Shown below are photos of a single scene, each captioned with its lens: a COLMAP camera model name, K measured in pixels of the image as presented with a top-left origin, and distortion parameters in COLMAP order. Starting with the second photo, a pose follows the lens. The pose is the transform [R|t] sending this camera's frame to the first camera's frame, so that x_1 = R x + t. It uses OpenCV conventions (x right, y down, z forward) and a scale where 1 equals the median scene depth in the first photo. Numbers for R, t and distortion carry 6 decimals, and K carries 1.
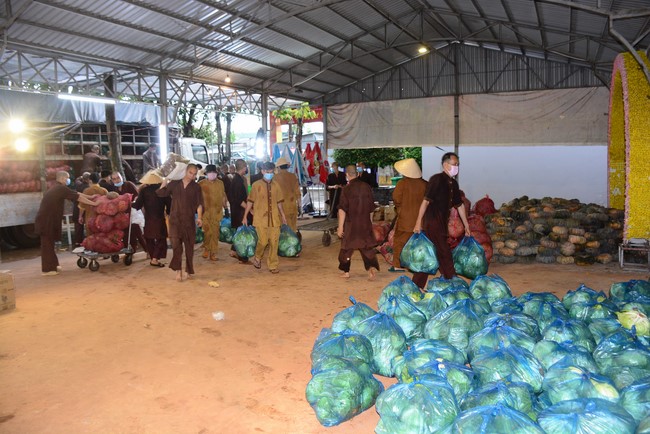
lens RADIAL K [[518.2, 0, 325.4], [0, 518.2, 216.3], [0, 0, 1]] dist [-0.093819, -0.003680]
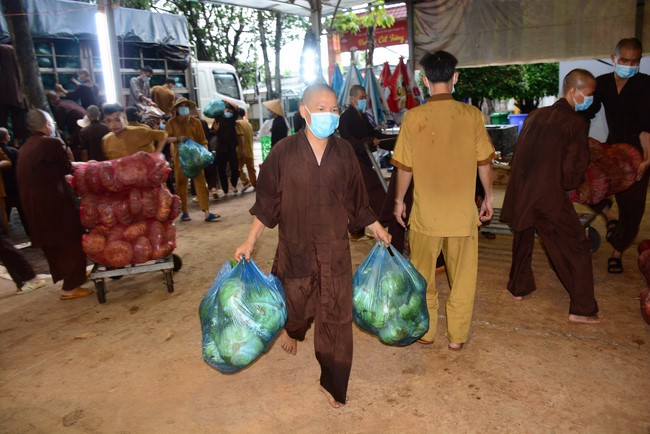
lens RADIAL K [[518.2, 0, 323.9], [0, 518.2, 217.2], [0, 0, 1]] dist [-0.093819, -0.003680]
pose [[0.992716, -0.006394, -0.120309, -0.032845], [0.020268, 0.993222, 0.114454, -0.021924], [0.118762, -0.116058, 0.986117, 0.319333]]
